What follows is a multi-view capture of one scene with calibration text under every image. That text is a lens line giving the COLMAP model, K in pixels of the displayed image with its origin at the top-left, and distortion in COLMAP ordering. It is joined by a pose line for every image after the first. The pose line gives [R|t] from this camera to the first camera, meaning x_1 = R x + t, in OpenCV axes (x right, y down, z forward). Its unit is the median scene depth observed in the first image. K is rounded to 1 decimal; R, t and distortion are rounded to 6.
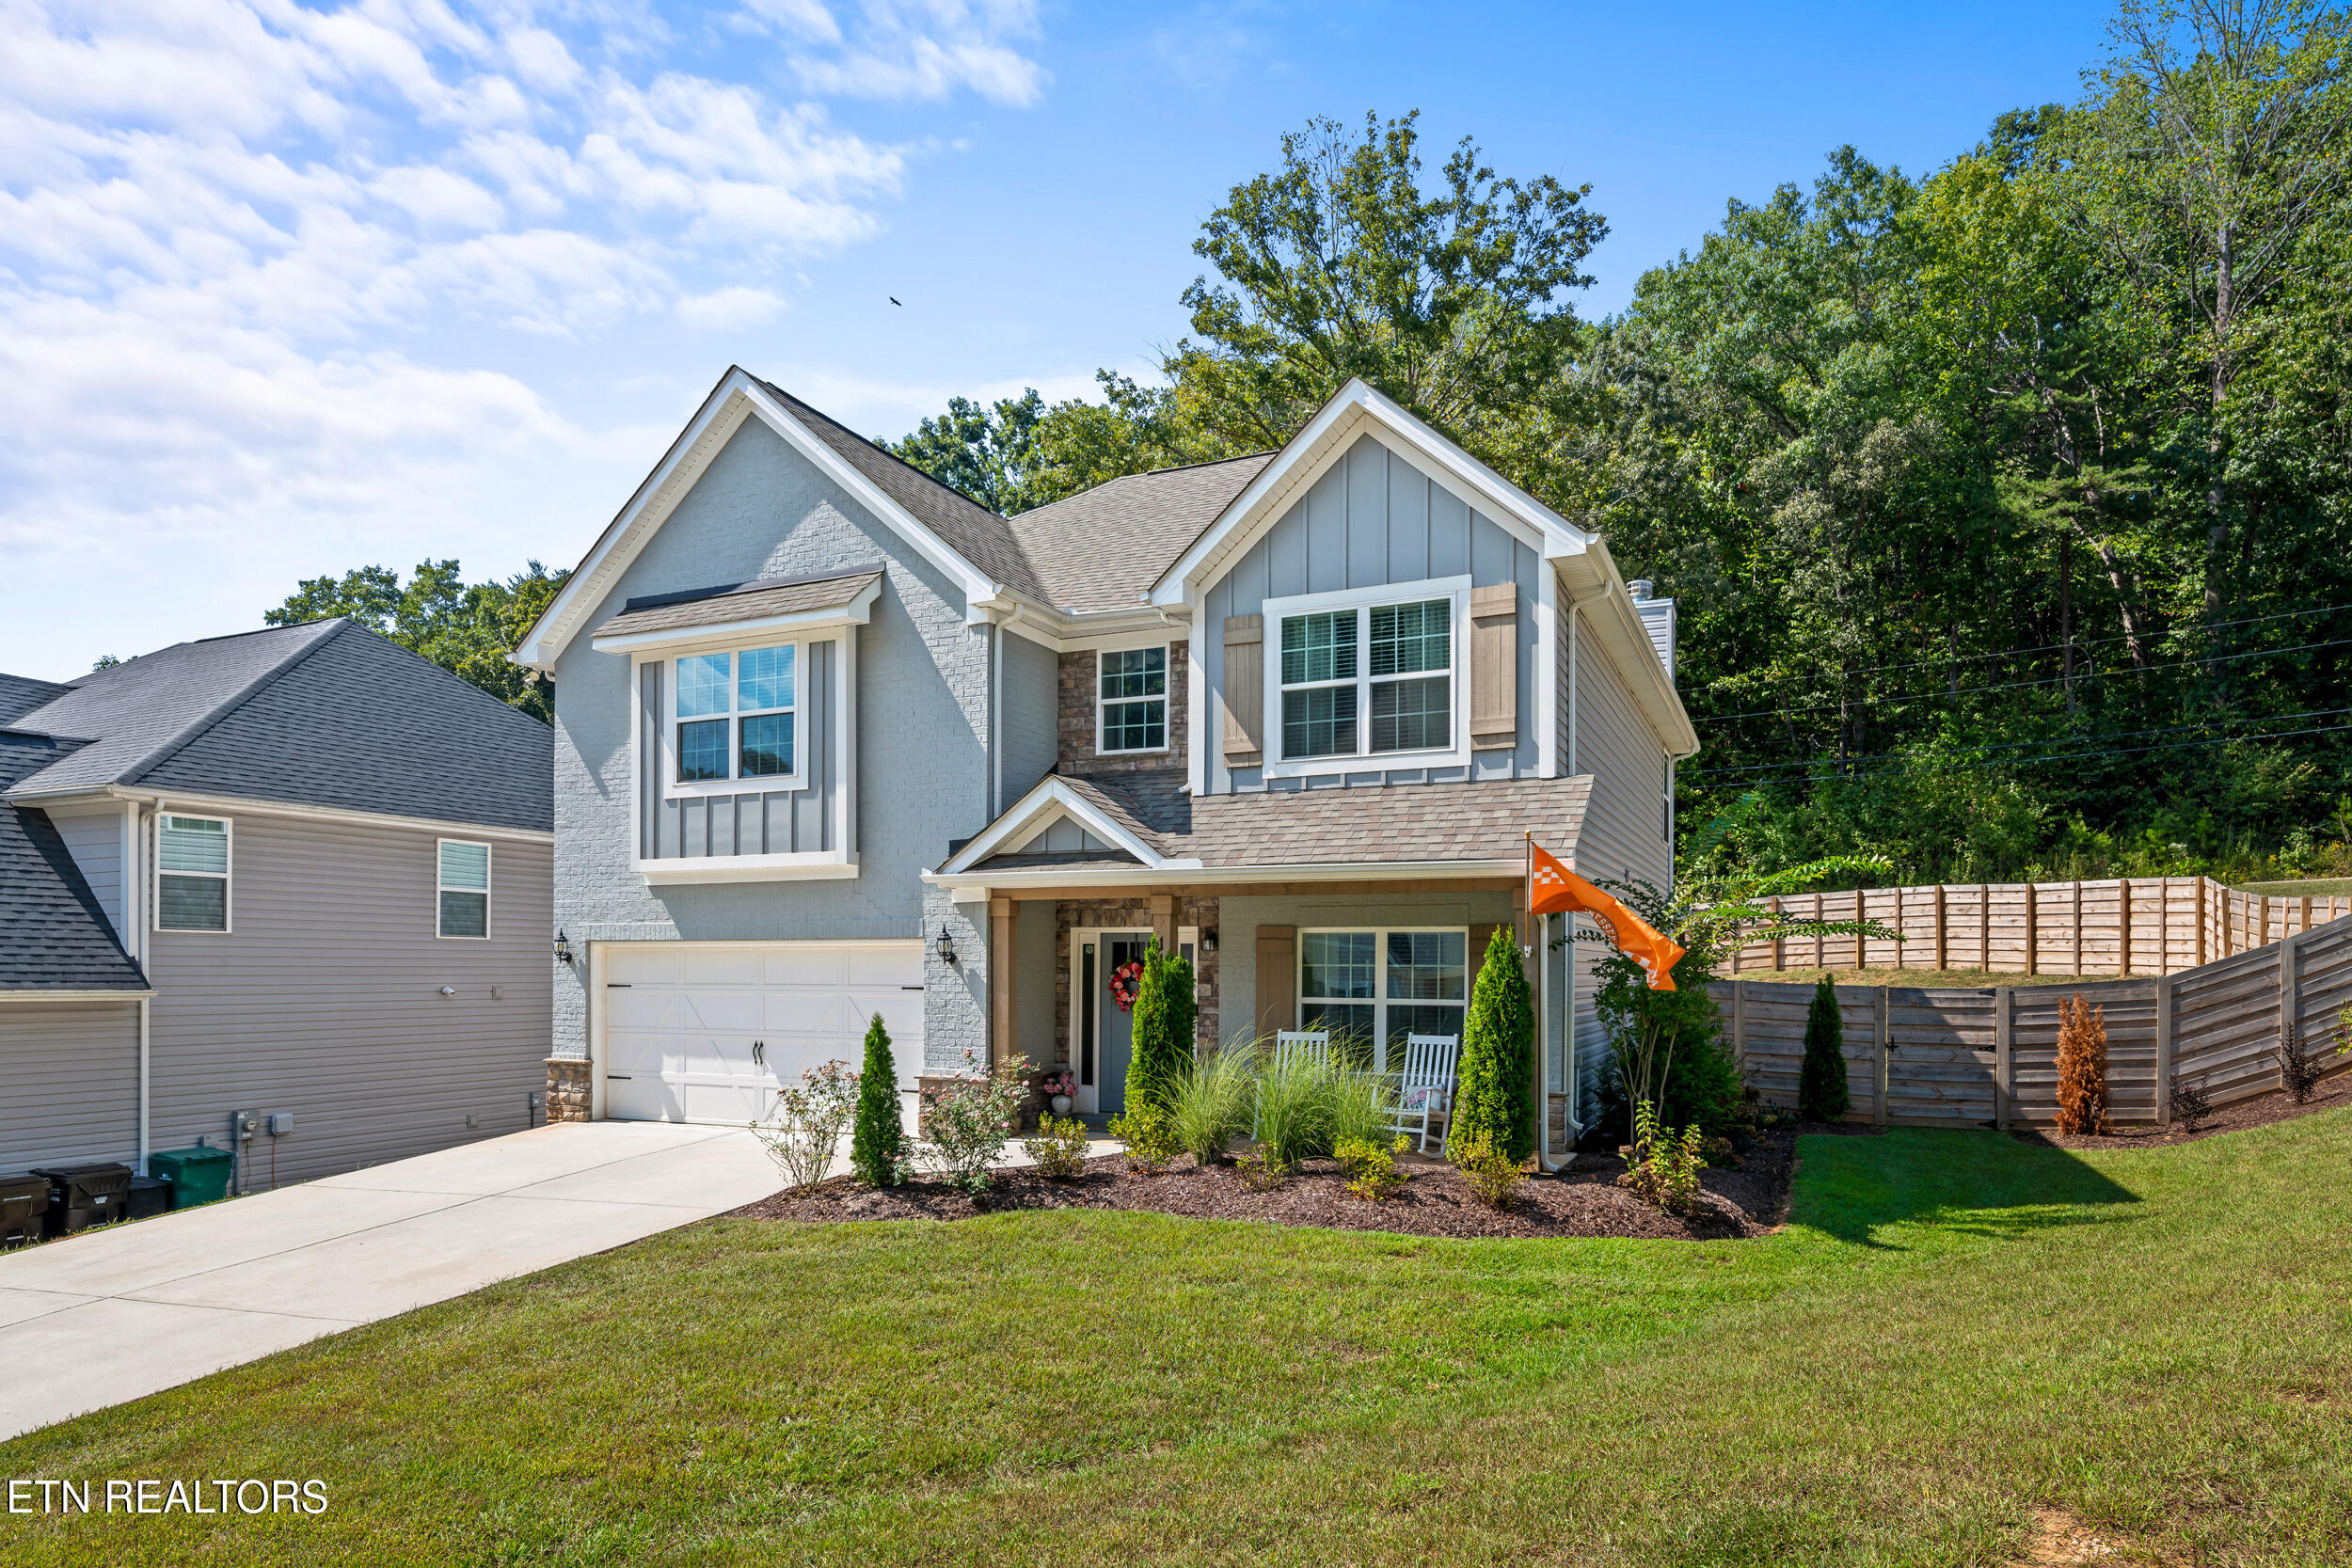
lens RADIAL K [[1331.1, 0, 1189.5], [0, 1331.1, 965.9], [0, 0, 1]] dist [-0.003145, -0.001540]
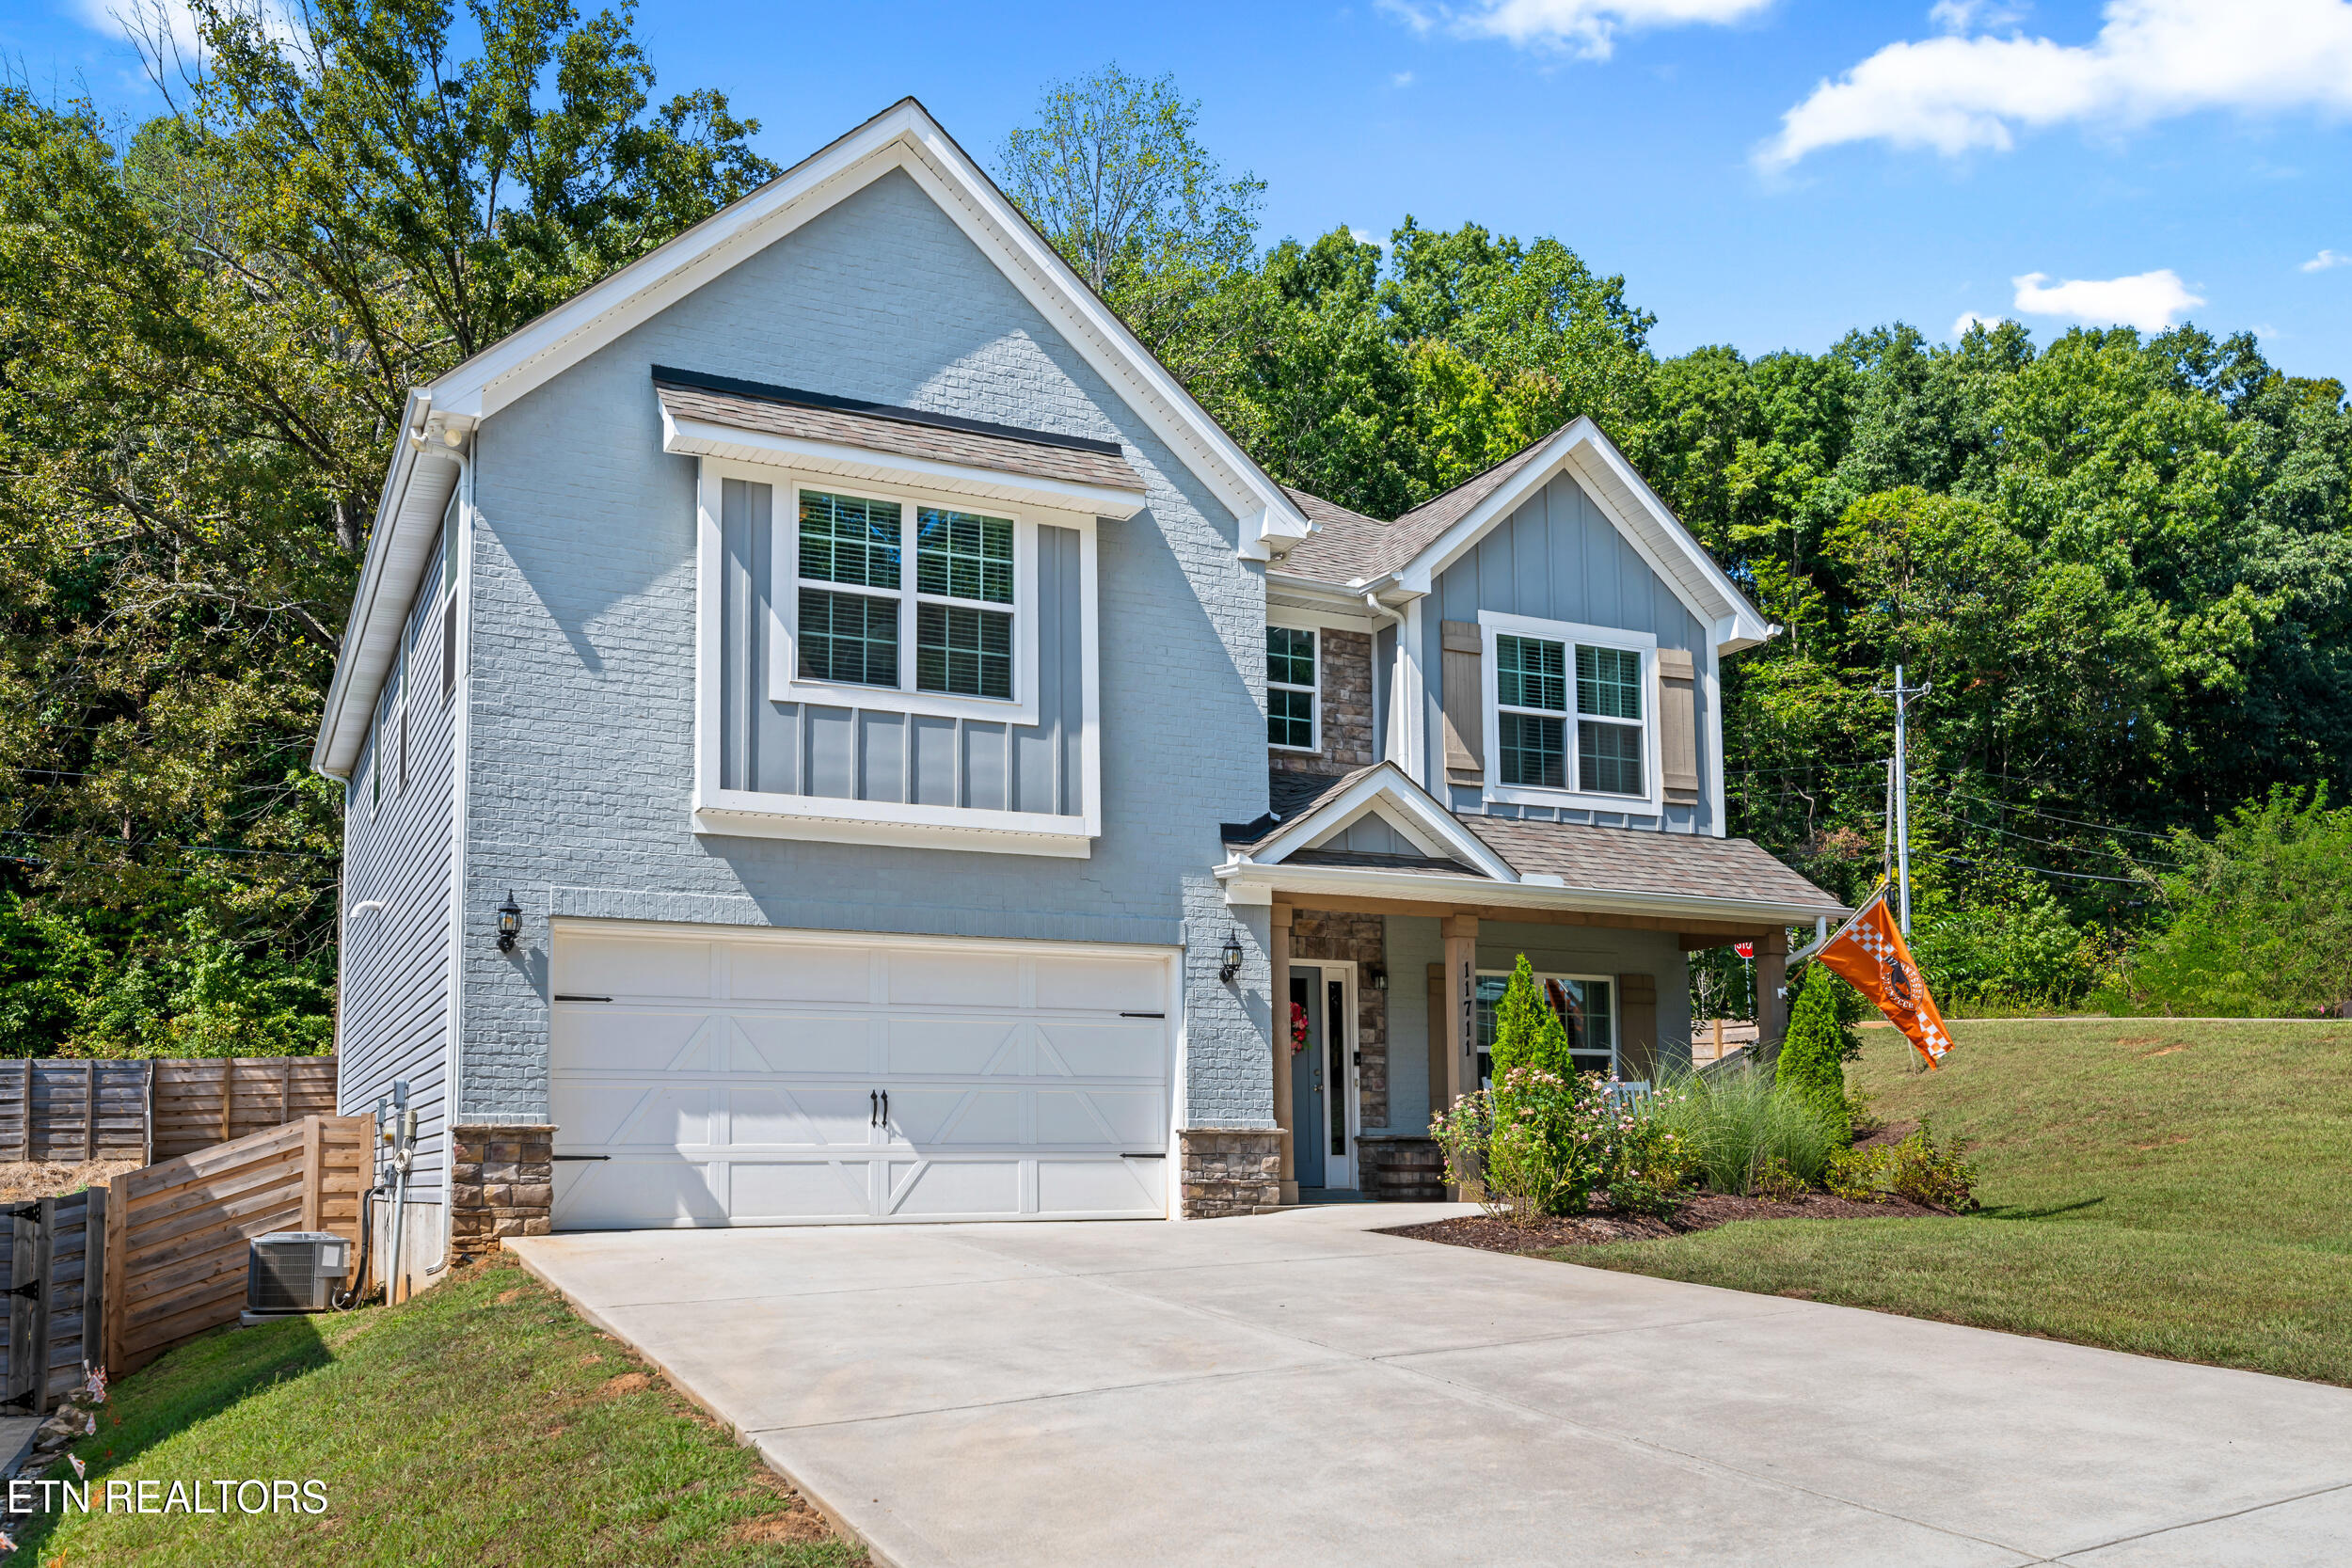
lens RADIAL K [[1860.6, 0, 1145.7], [0, 1860.6, 1011.2], [0, 0, 1]] dist [0.005597, -0.016530]
pose [[0.662270, 0.056182, 0.747156, -1.029268], [0.007800, 0.996614, -0.081853, 0.104638], [-0.749225, 0.060036, 0.659589, 0.332190]]
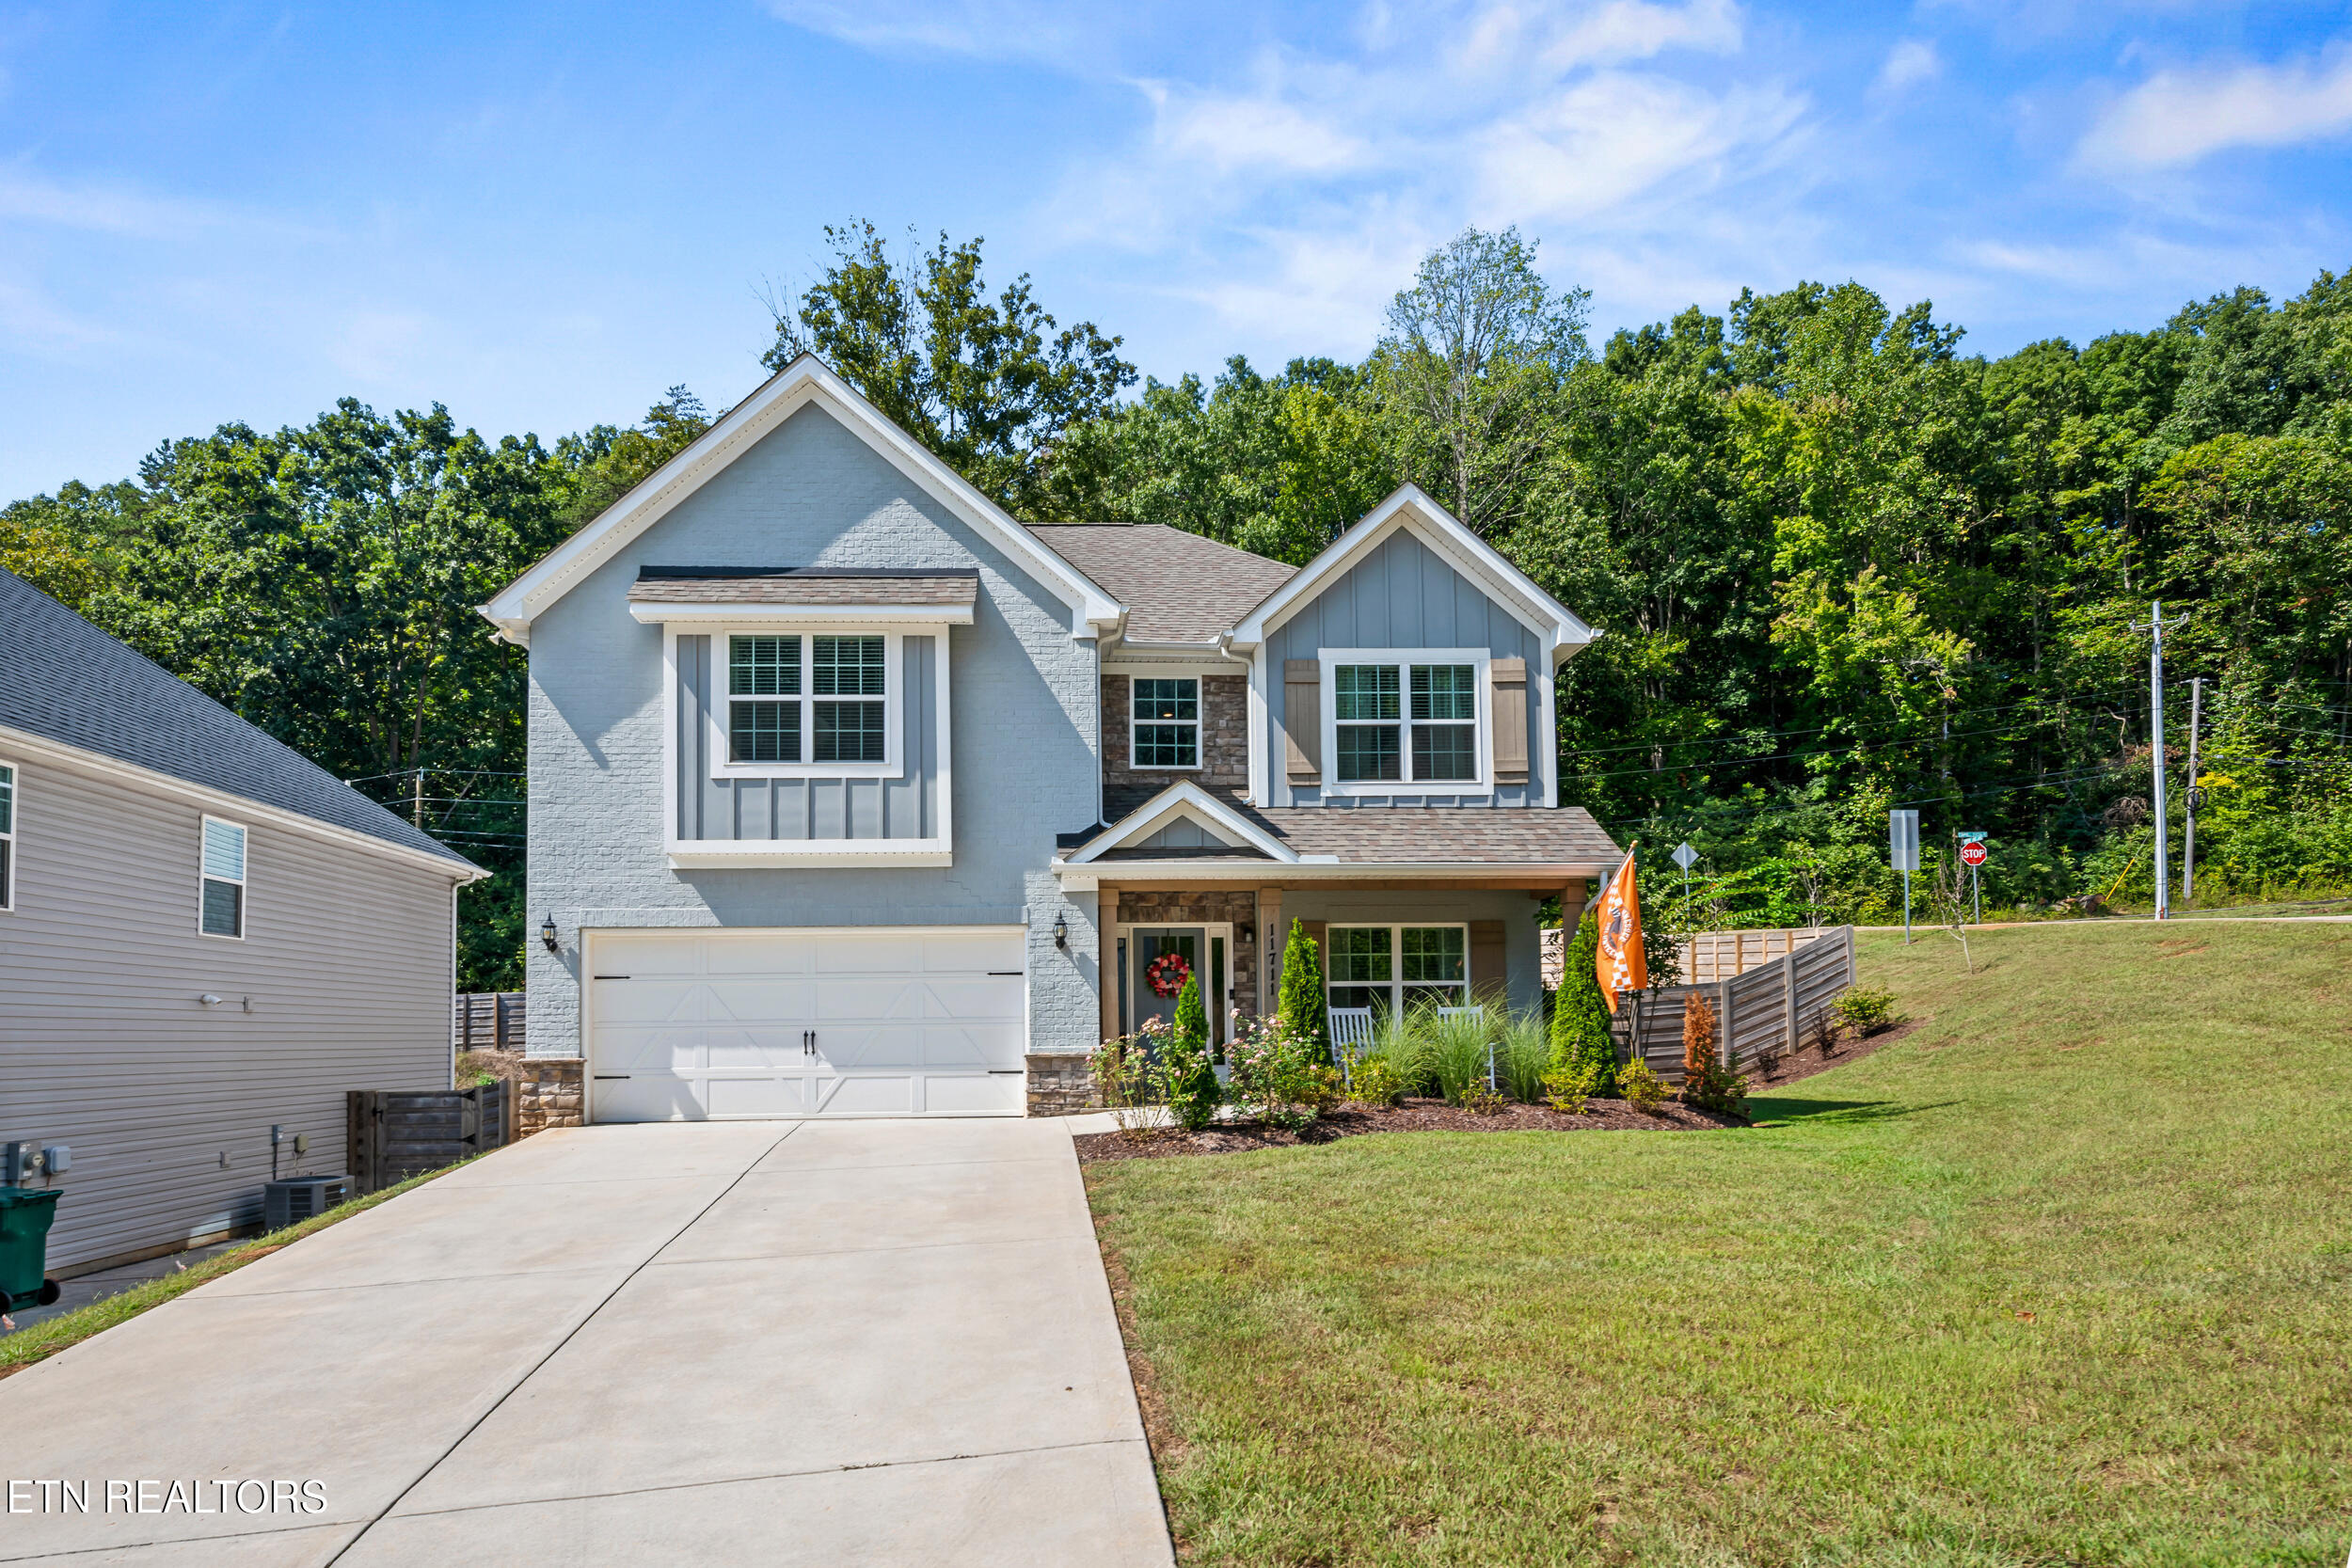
lens RADIAL K [[1263.4, 0, 1208.9], [0, 1263.4, 972.6], [0, 0, 1]] dist [0.000305, -0.000638]
pose [[0.891660, 0.005697, 0.452669, -0.539737], [0.012363, 0.999241, -0.036927, 0.057967], [-0.452536, 0.038523, 0.890914, 0.037922]]
